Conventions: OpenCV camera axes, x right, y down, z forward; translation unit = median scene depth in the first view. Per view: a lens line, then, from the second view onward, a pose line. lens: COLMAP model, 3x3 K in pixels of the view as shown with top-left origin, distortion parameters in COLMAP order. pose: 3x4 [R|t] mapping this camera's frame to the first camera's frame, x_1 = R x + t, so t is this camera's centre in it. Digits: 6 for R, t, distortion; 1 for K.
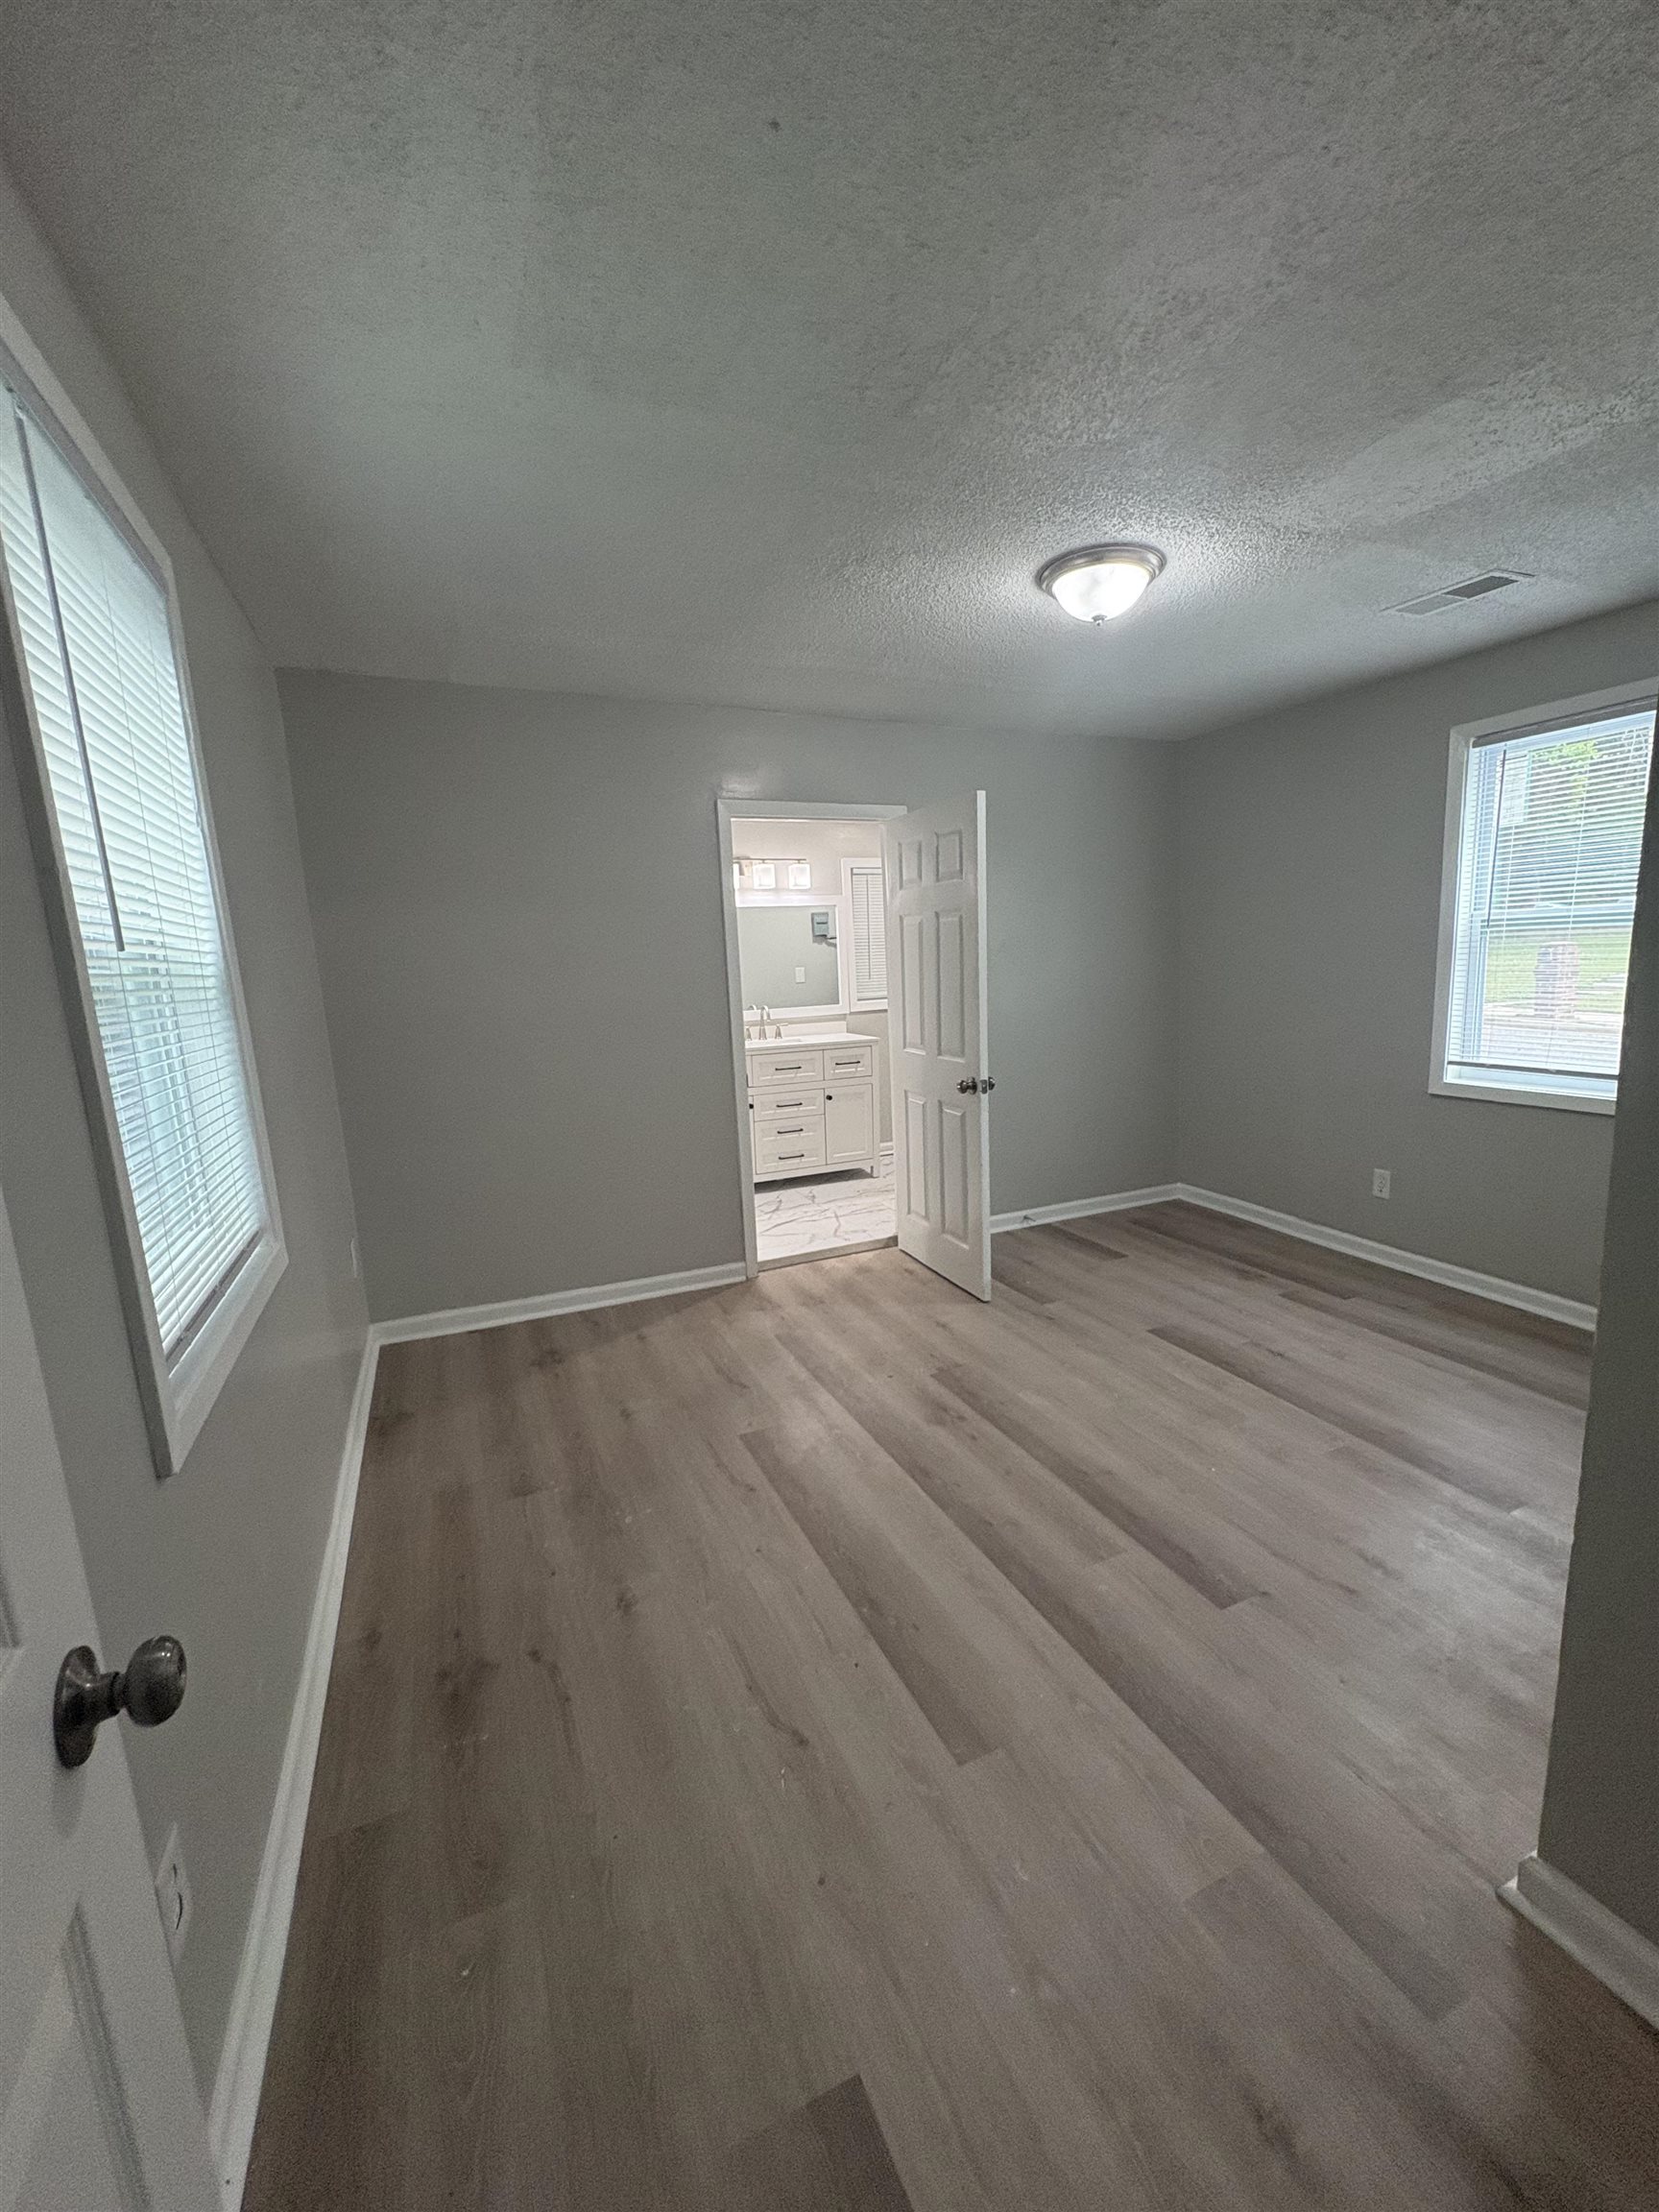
lens RADIAL K [[885.9, 0, 824.1], [0, 885.9, 1111.8], [0, 0, 1]] dist [0.001790, -0.000079]
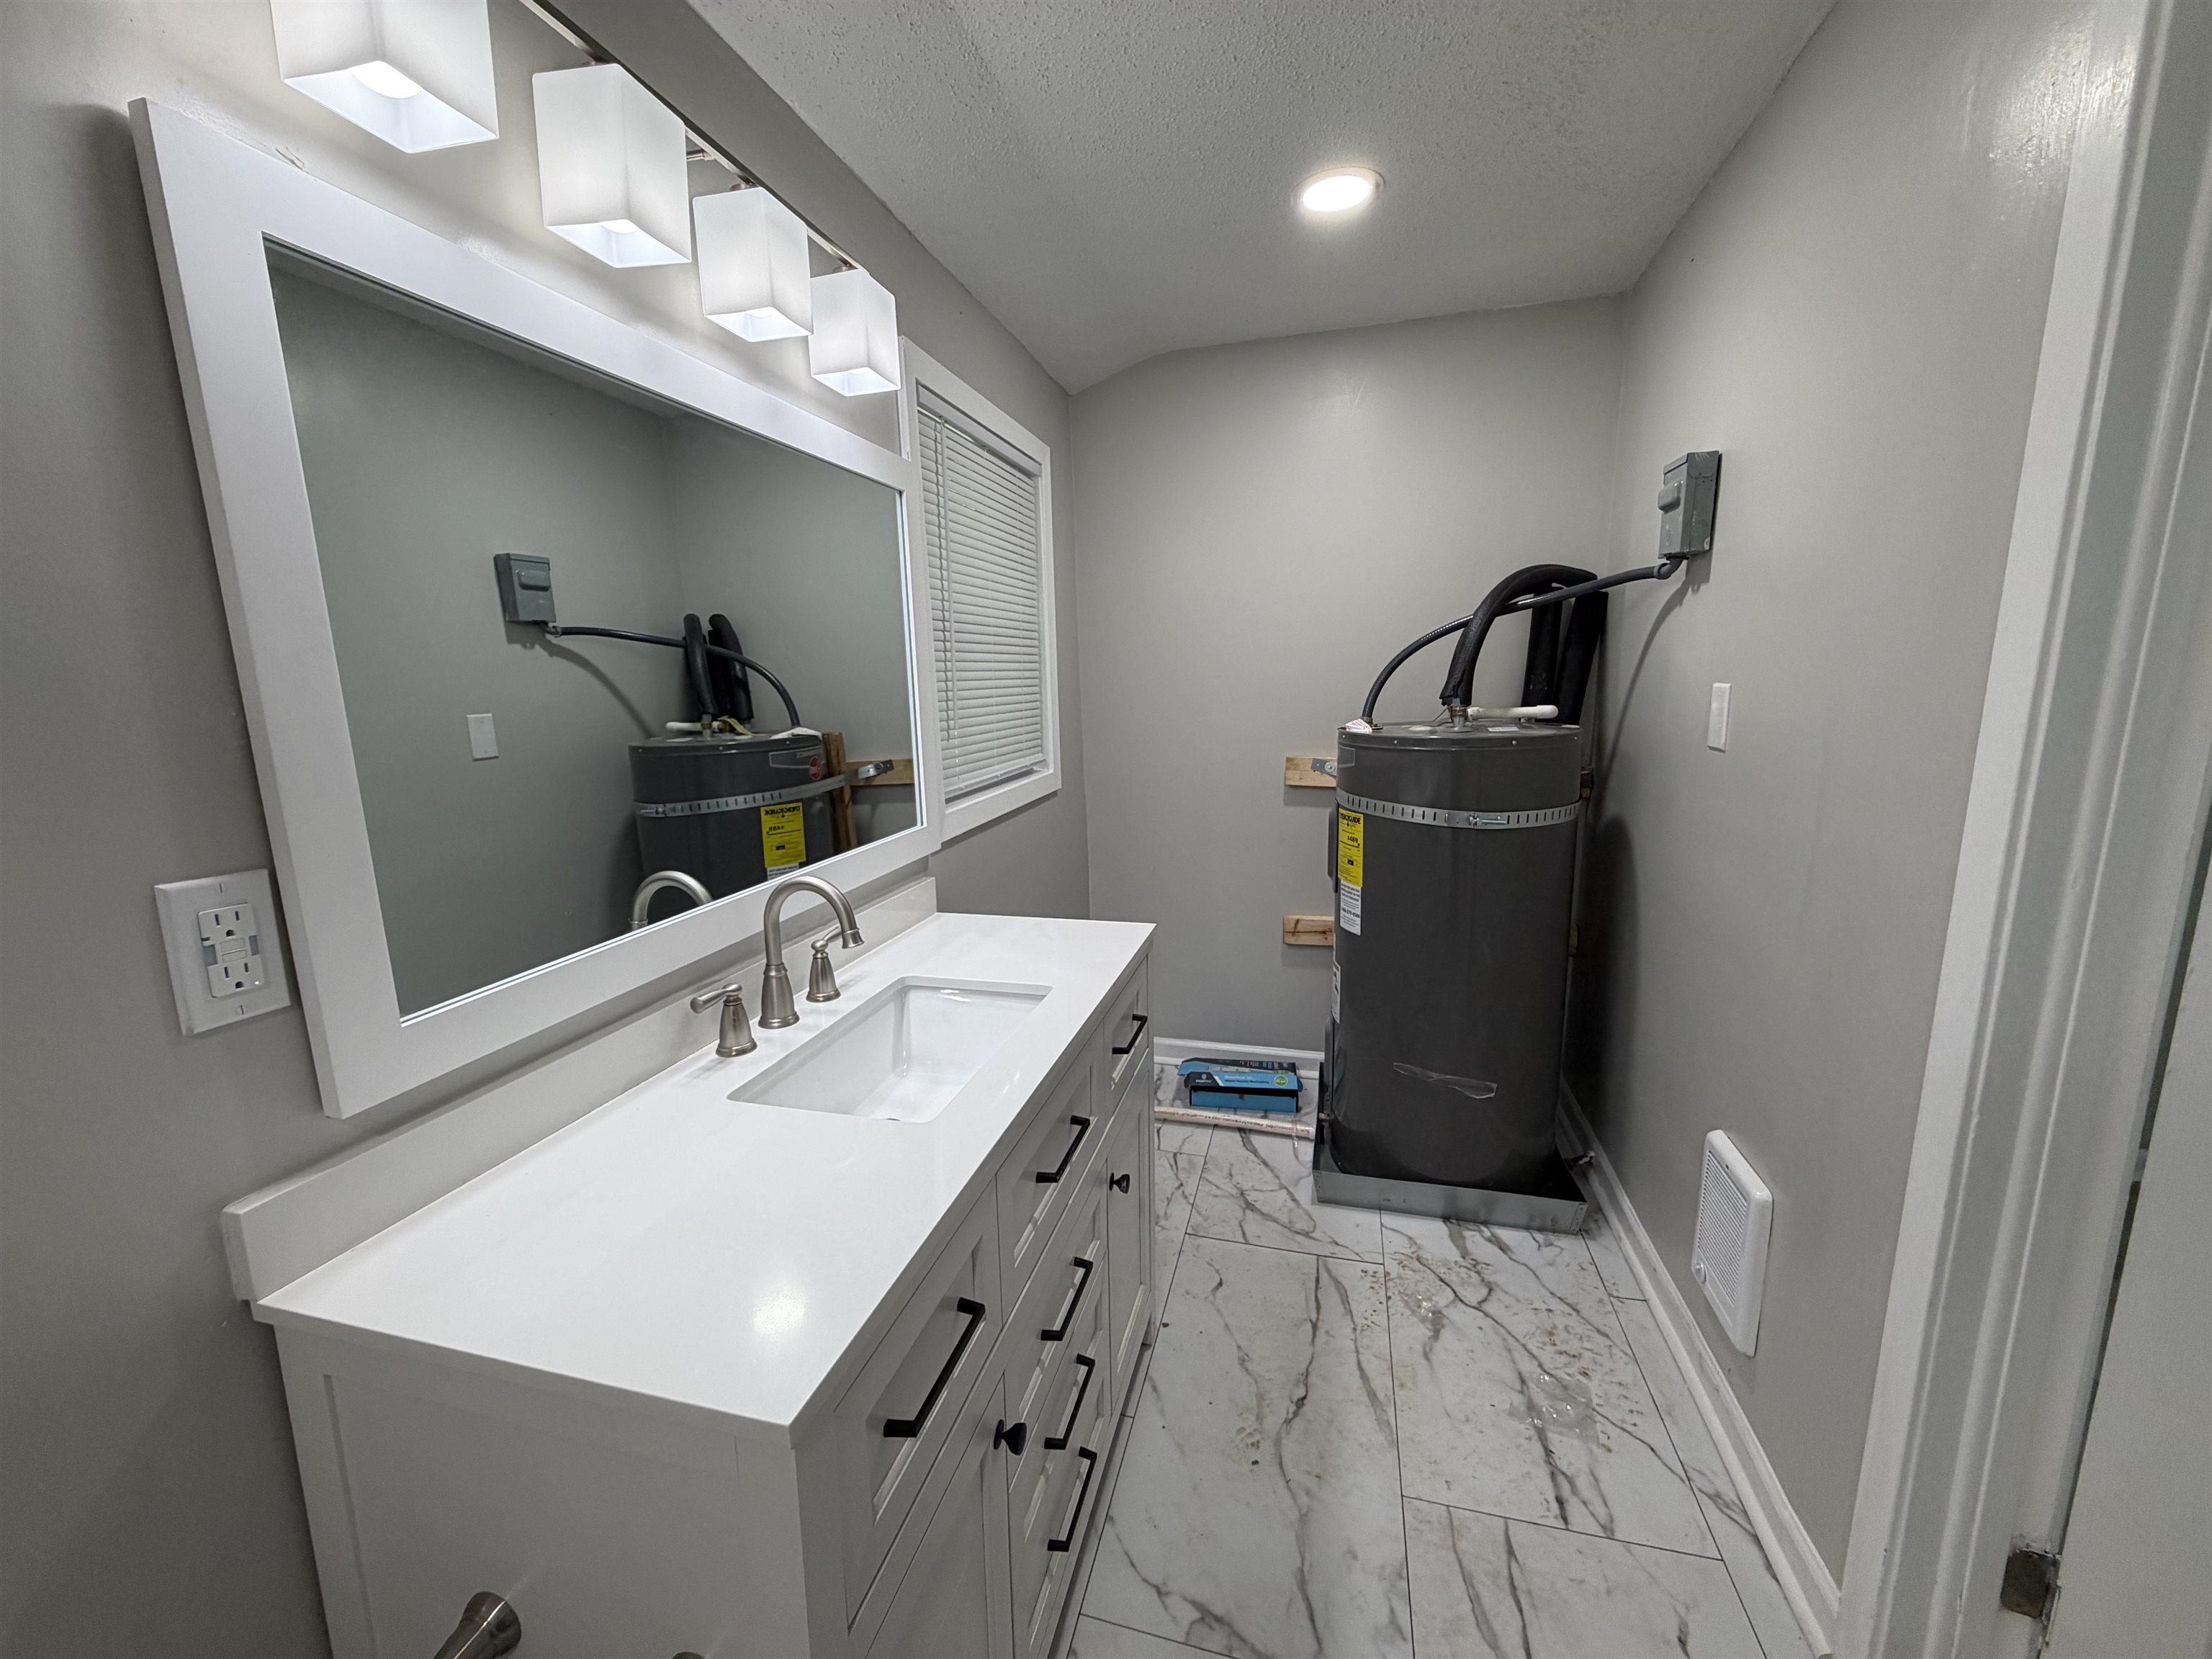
lens RADIAL K [[887.8, 0, 1096.1], [0, 887.8, 835.4], [0, 0, 1]] dist [0.000033, 0.000542]
pose [[0.628909, -0.107160, 0.770059, -0.377131], [0.132040, 0.990789, 0.030039, -0.248613], [-0.766185, 0.082786, 0.637265, 1.584590]]
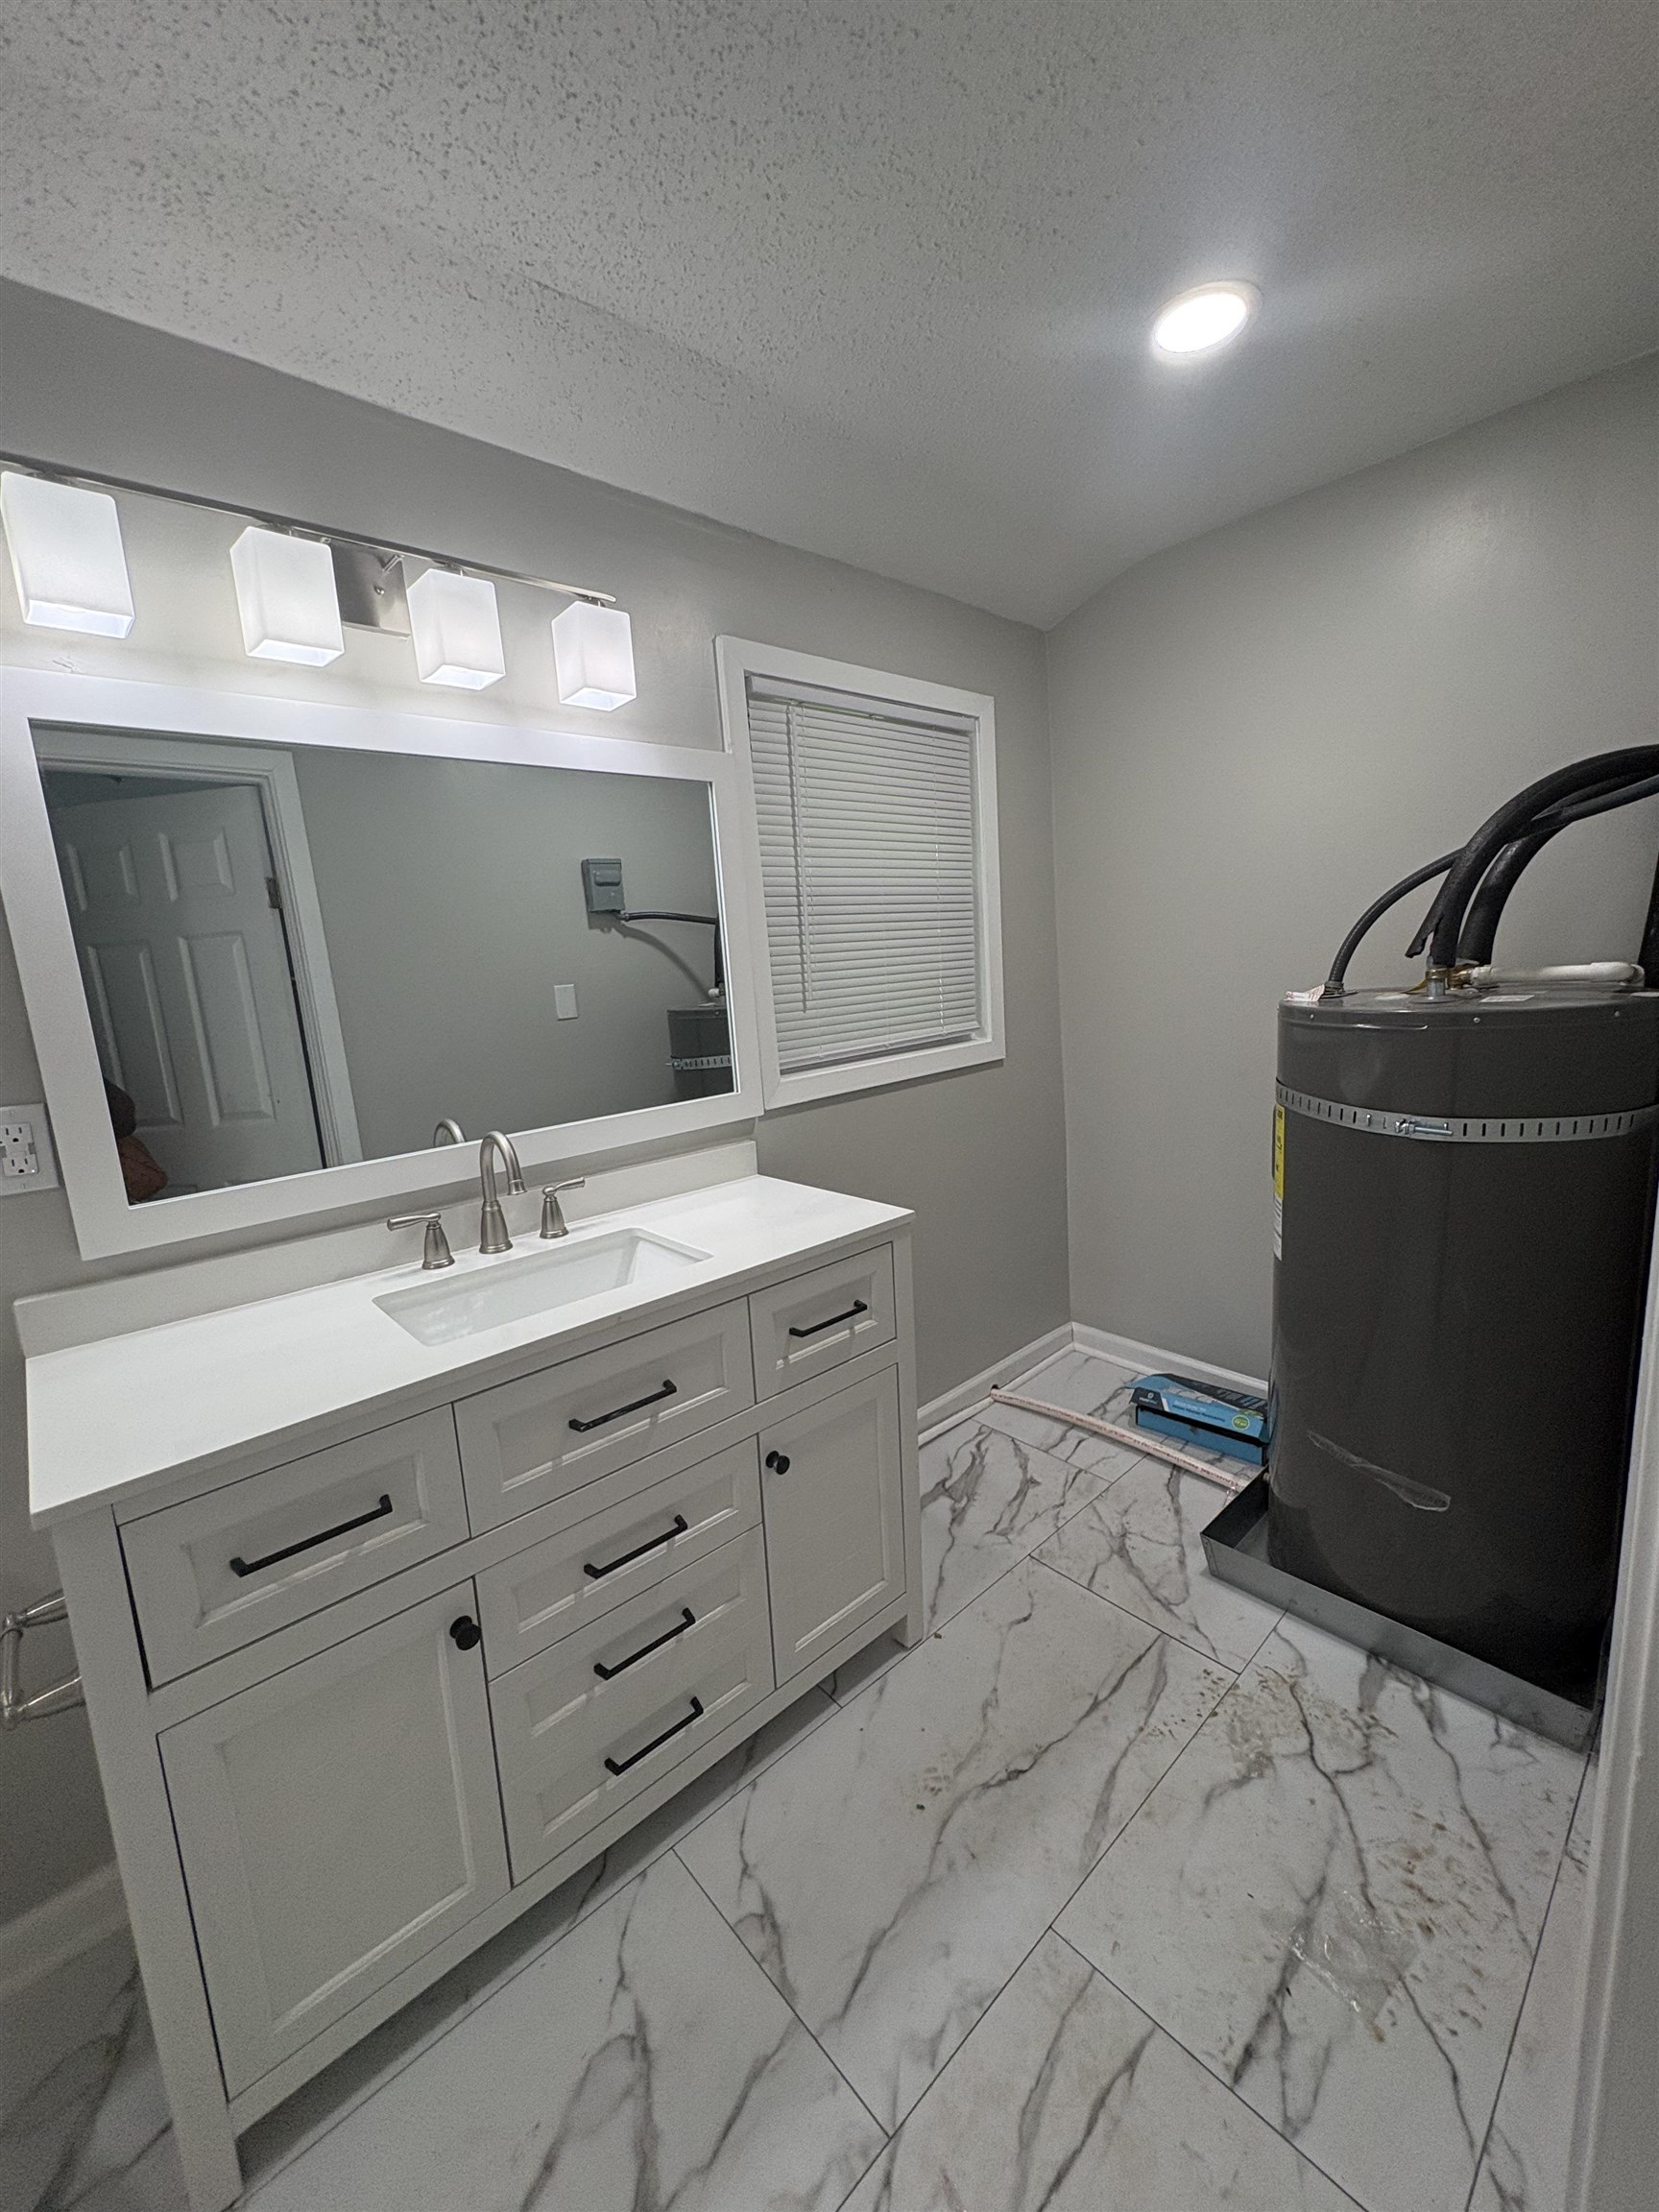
lens RADIAL K [[885.9, 0, 834.2], [0, 885.9, 1109.5], [0, 0, 1]] dist [0.001790, -0.000079]
pose [[0.948914, -0.067669, 0.308192, -0.102818], [0.073059, 0.997310, -0.005970, -0.229936], [-0.306959, 0.028181, 0.951305, 1.412538]]
